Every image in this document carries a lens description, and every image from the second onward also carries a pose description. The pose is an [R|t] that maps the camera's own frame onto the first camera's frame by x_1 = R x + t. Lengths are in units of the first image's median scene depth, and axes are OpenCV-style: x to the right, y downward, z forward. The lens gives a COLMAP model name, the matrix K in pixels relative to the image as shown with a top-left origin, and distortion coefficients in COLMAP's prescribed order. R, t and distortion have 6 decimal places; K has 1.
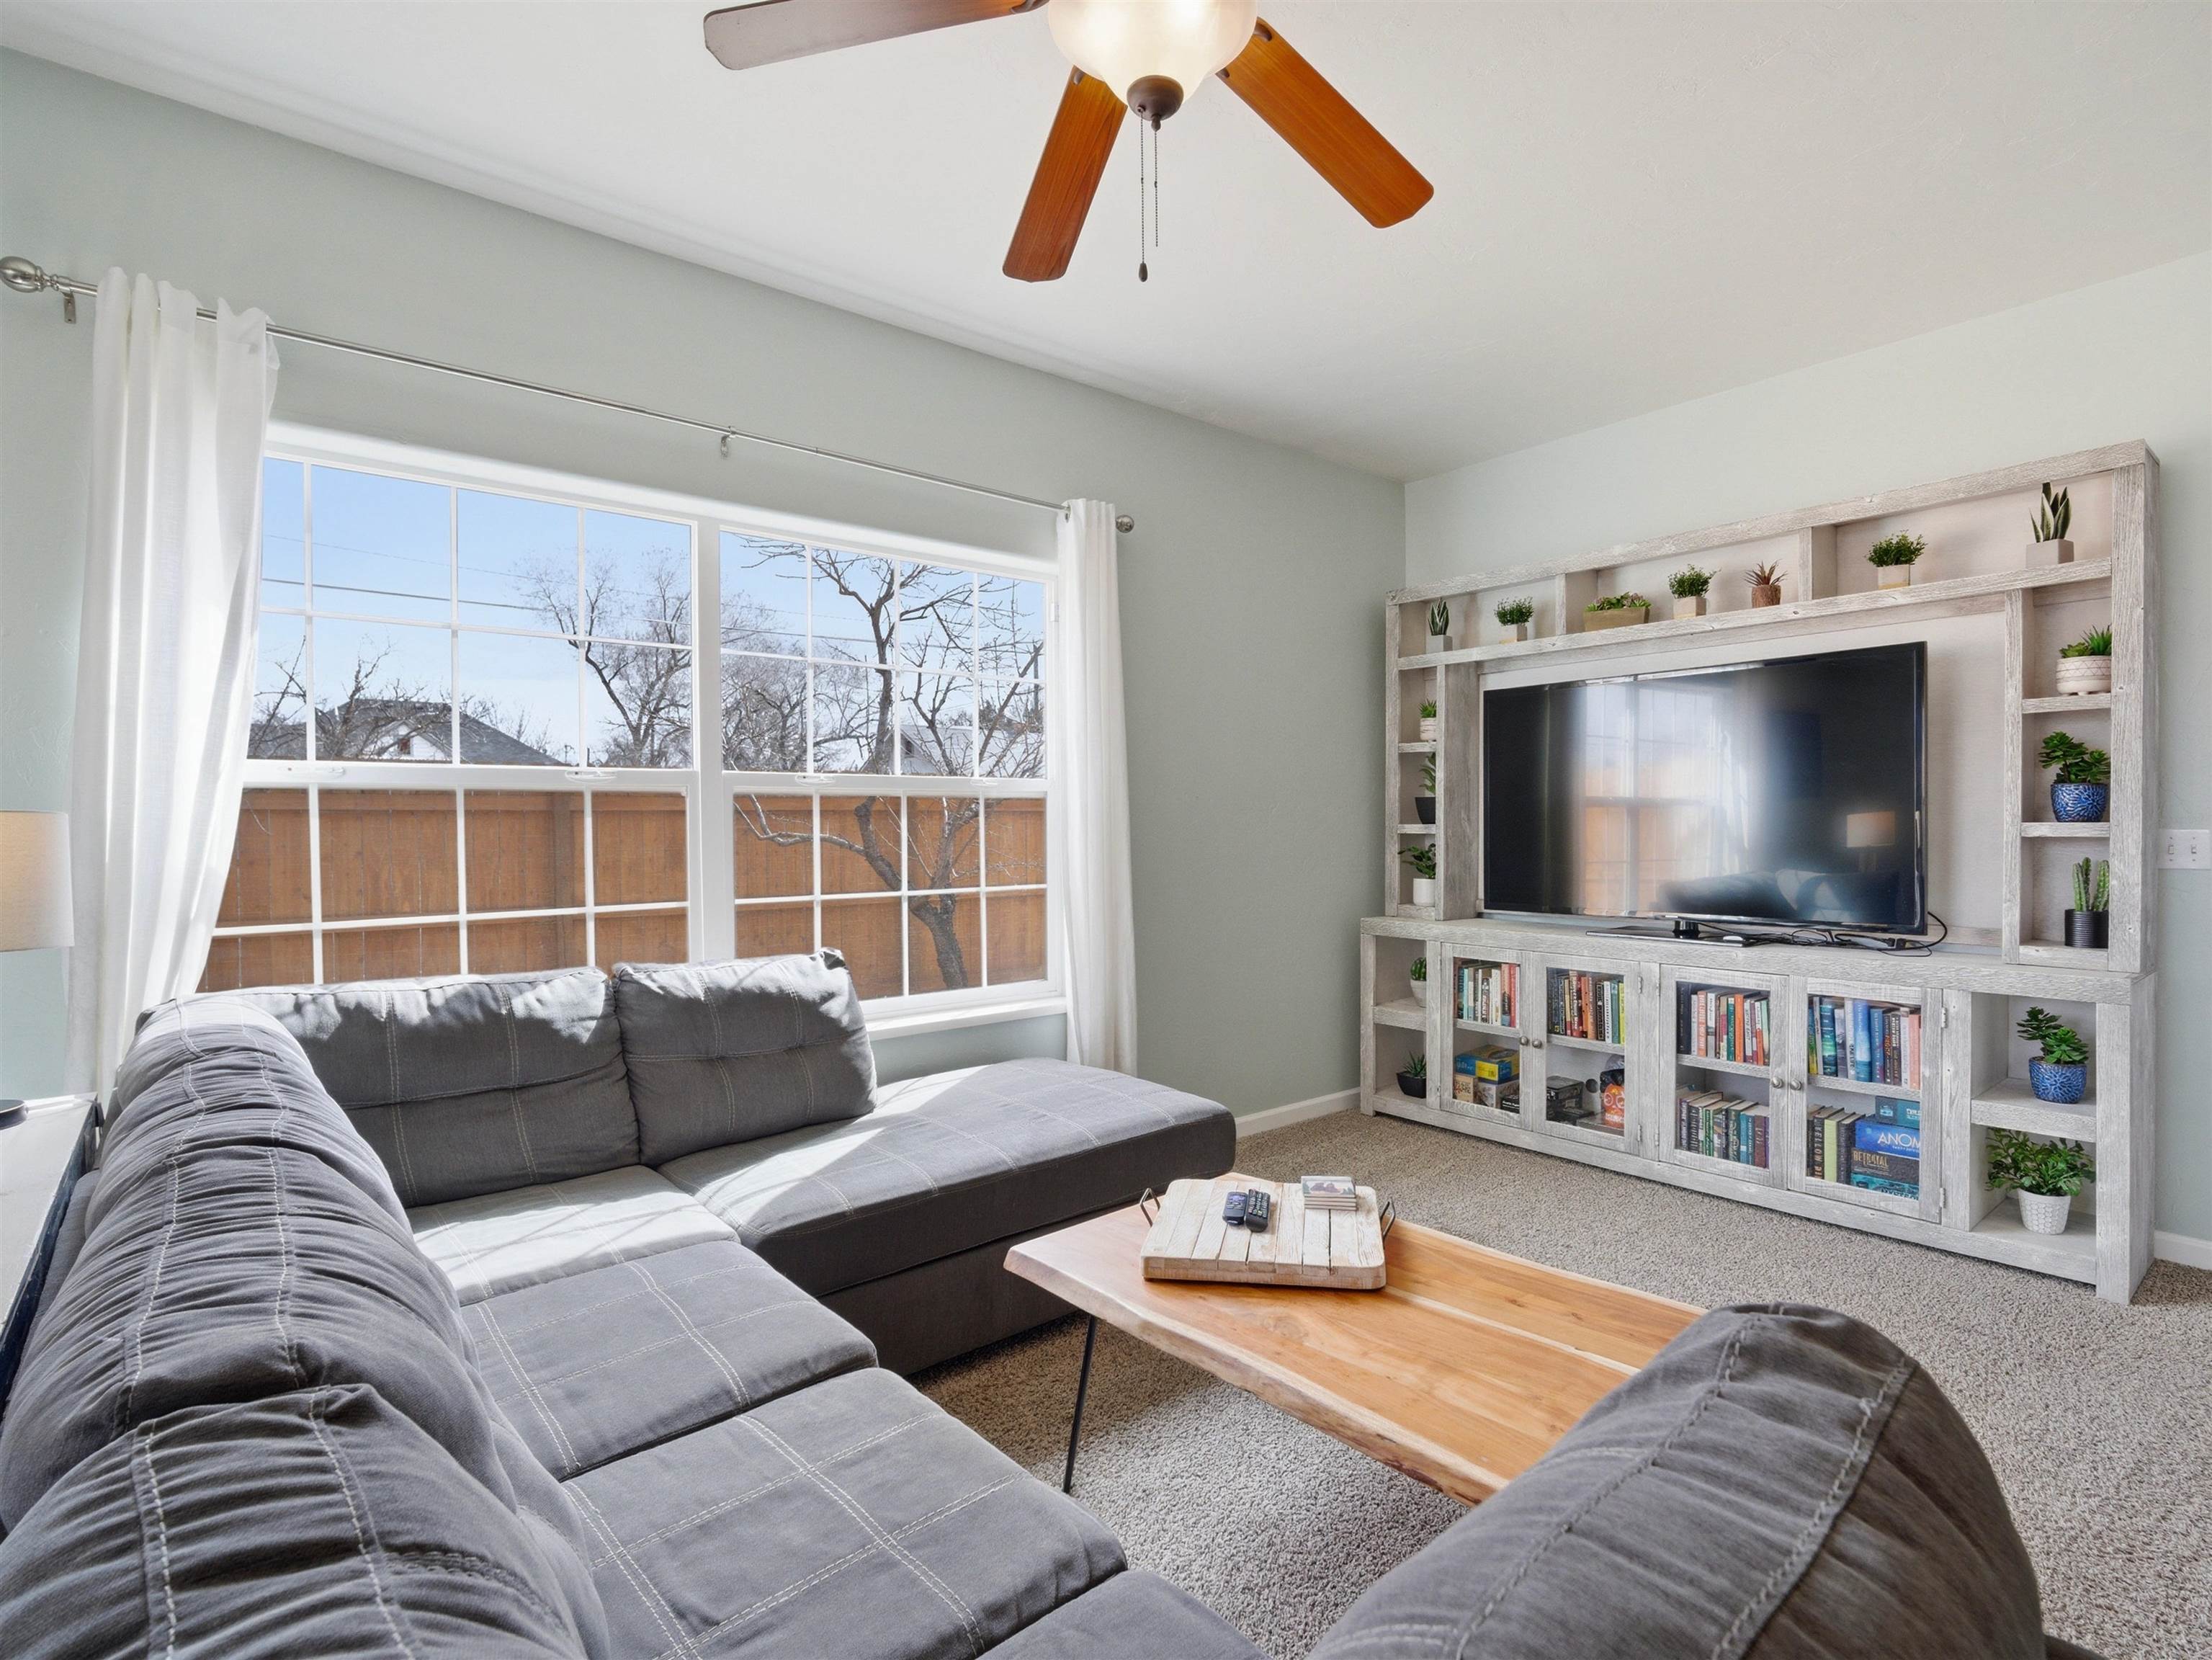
lens RADIAL K [[1098.1, 0, 1165.0], [0, 1098.1, 837.4], [0, 0, 1]] dist [-0.005421, -0.000207]
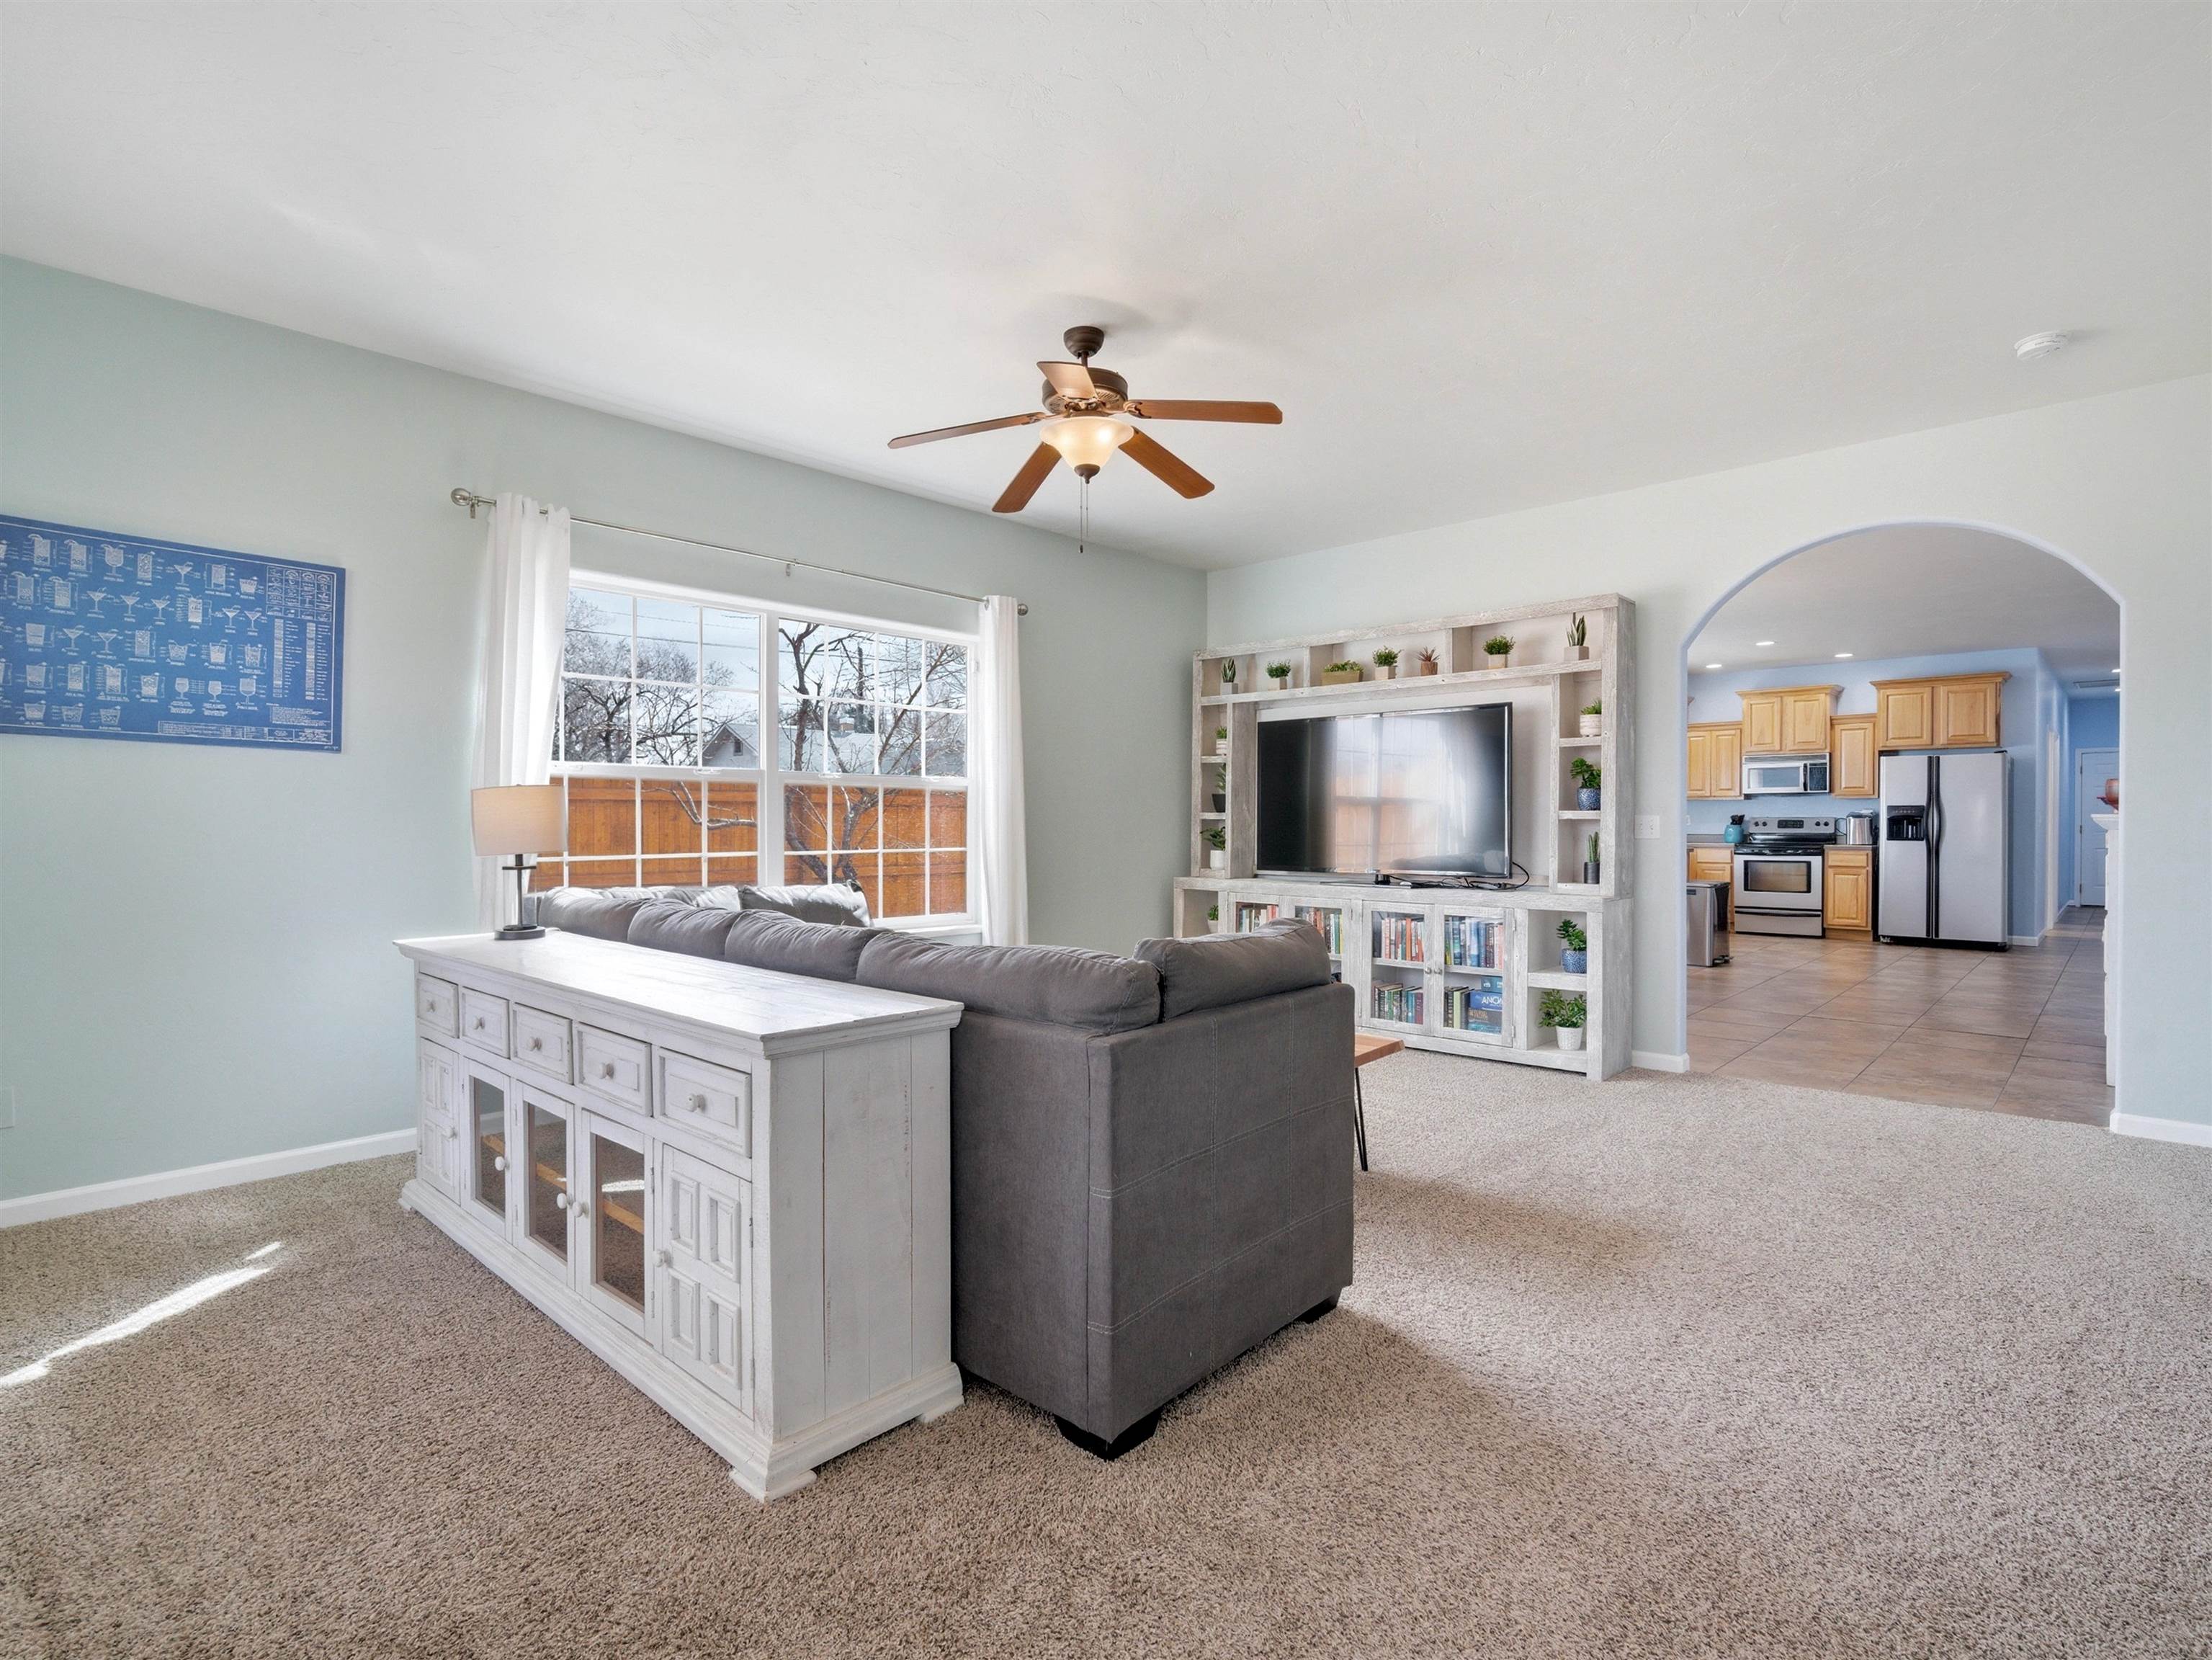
lens RADIAL K [[1091.1, 0, 1073.6], [0, 1091.1, 824.8], [0, 0, 1]] dist [-0.007857, -0.000465]
pose [[0.996172, 0.009835, 0.086854, -0.098682], [-0.008750, 0.999879, -0.012854, 0.030615], [-0.086970, 0.012044, 0.996138, -0.523841]]
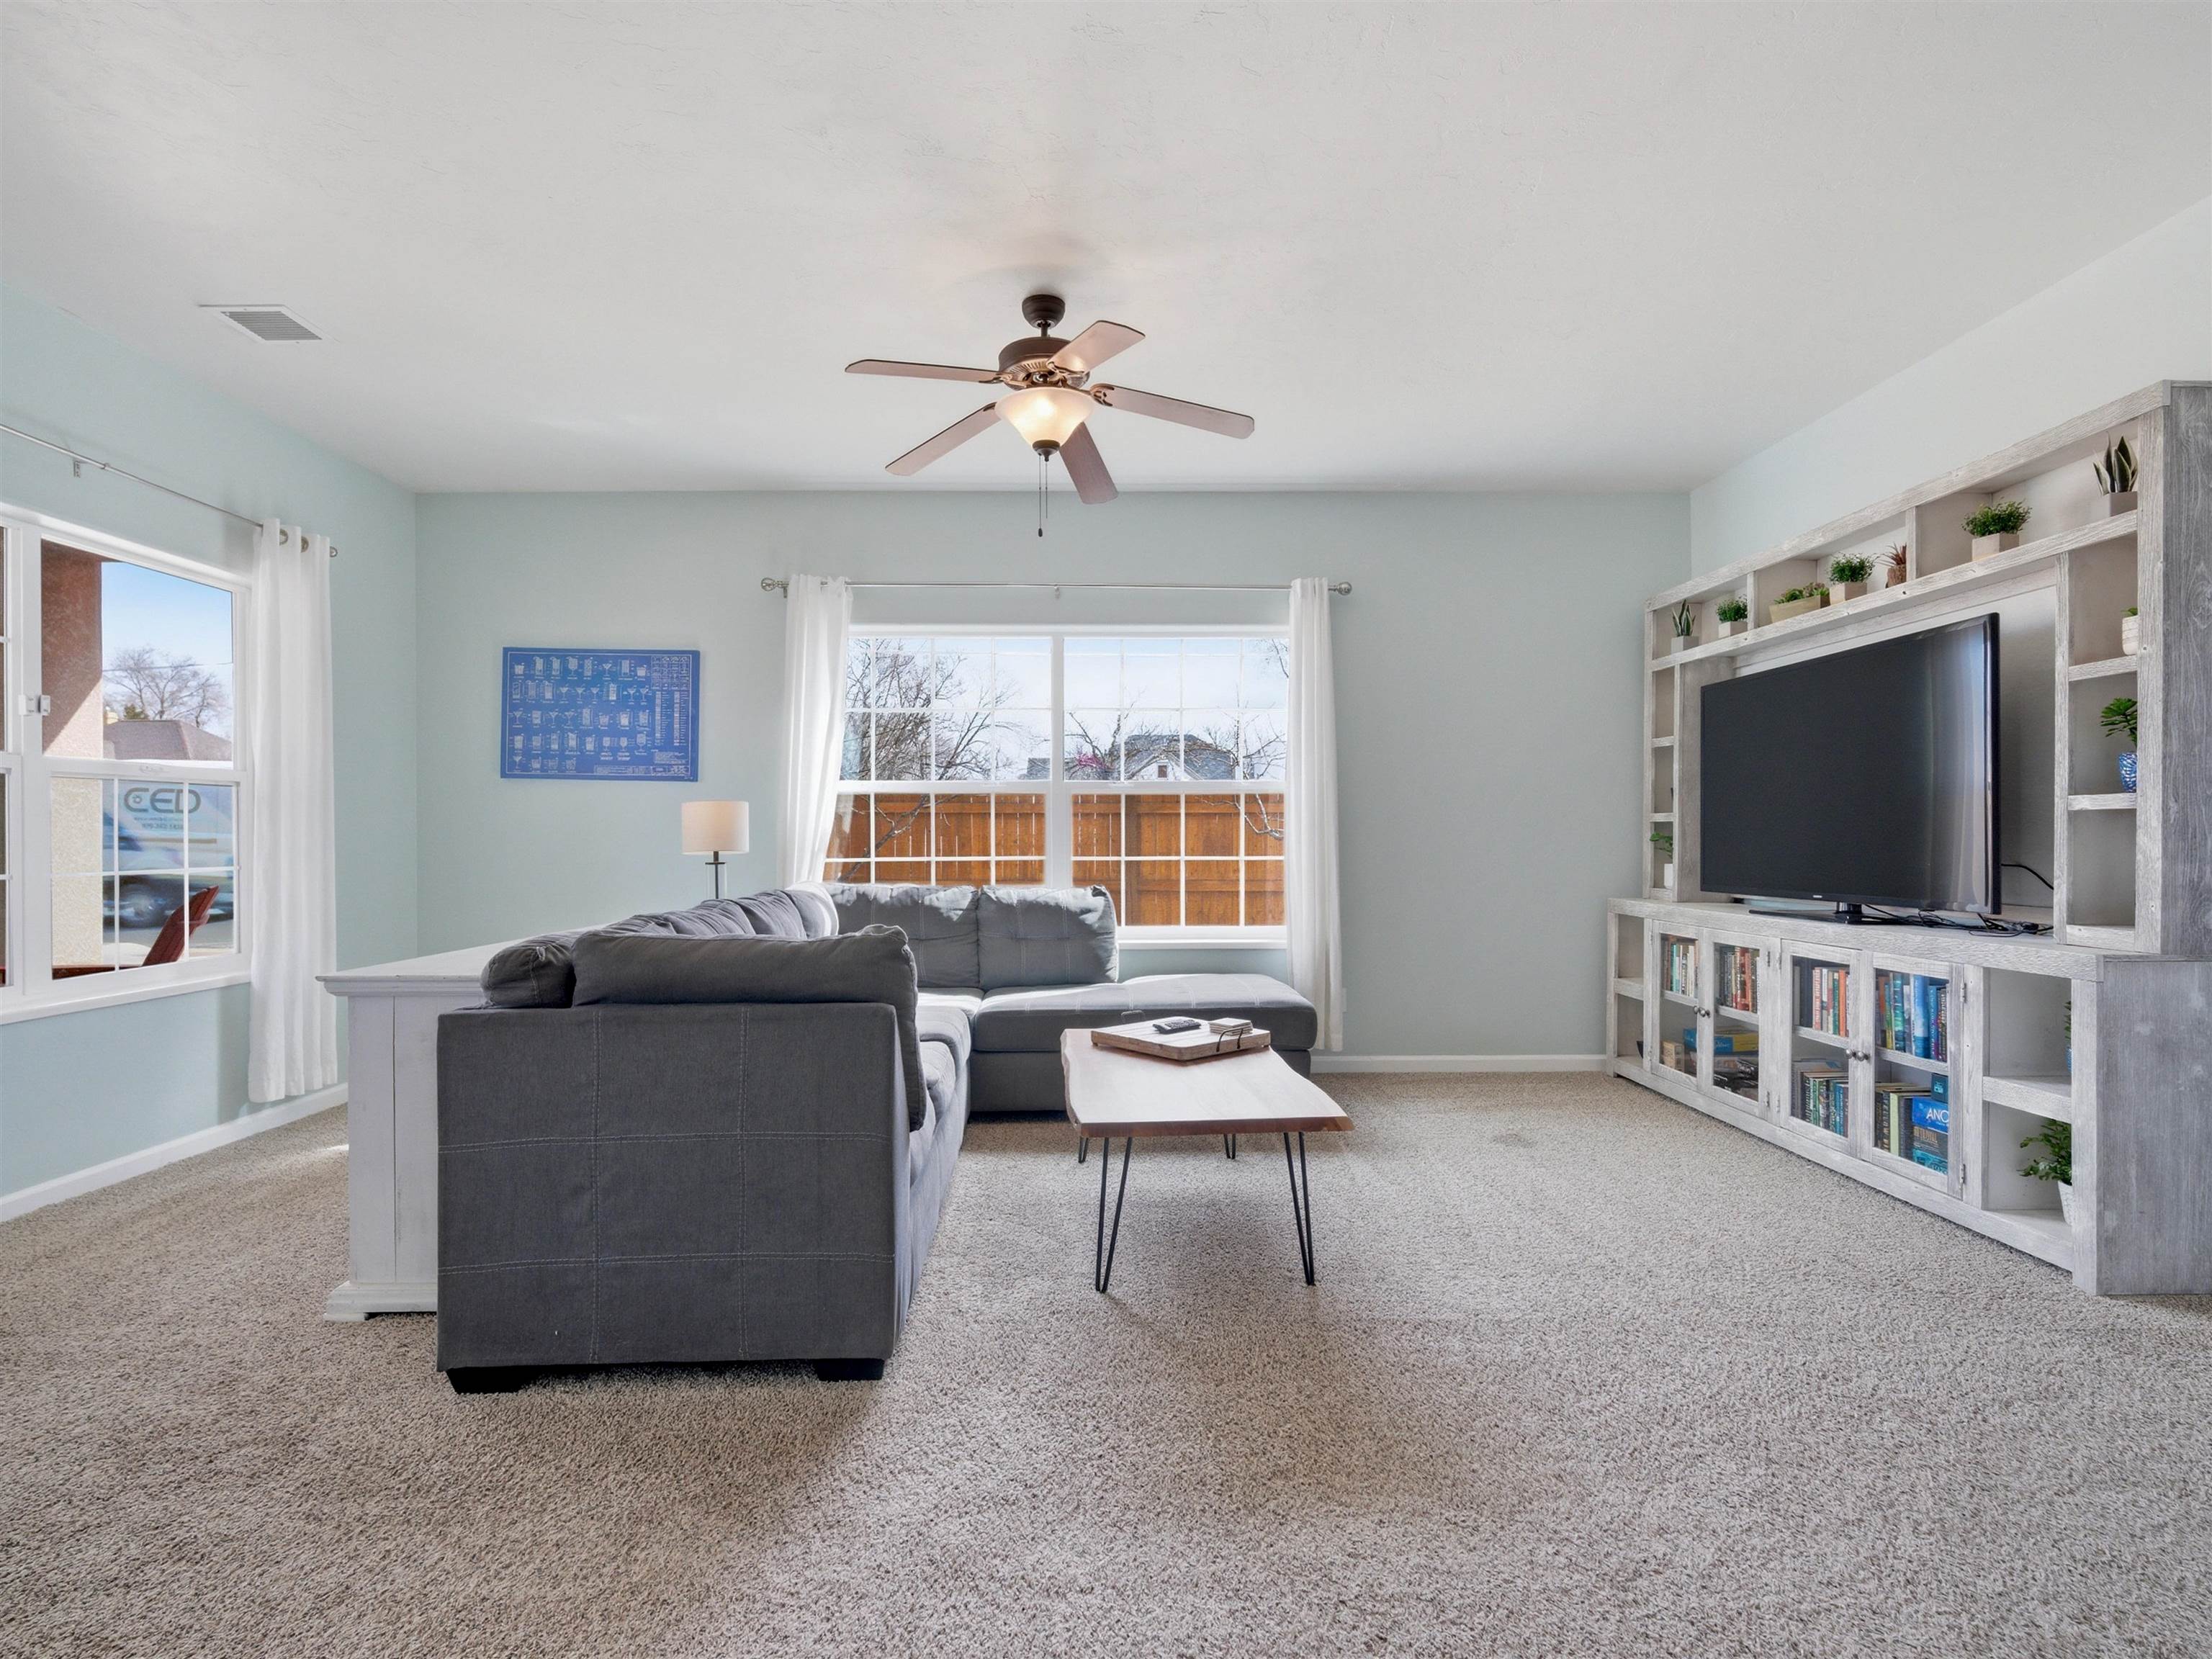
lens RADIAL K [[1091.6, 0, 1102.3], [0, 1091.6, 835.9], [0, 0, 1]] dist [-0.010632, -0.000446]
pose [[0.767793, 0.003746, -0.640687, 0.620901], [-0.012675, 0.999876, -0.009344, 0.034571], [0.640573, 0.015295, 0.767745, -0.219424]]
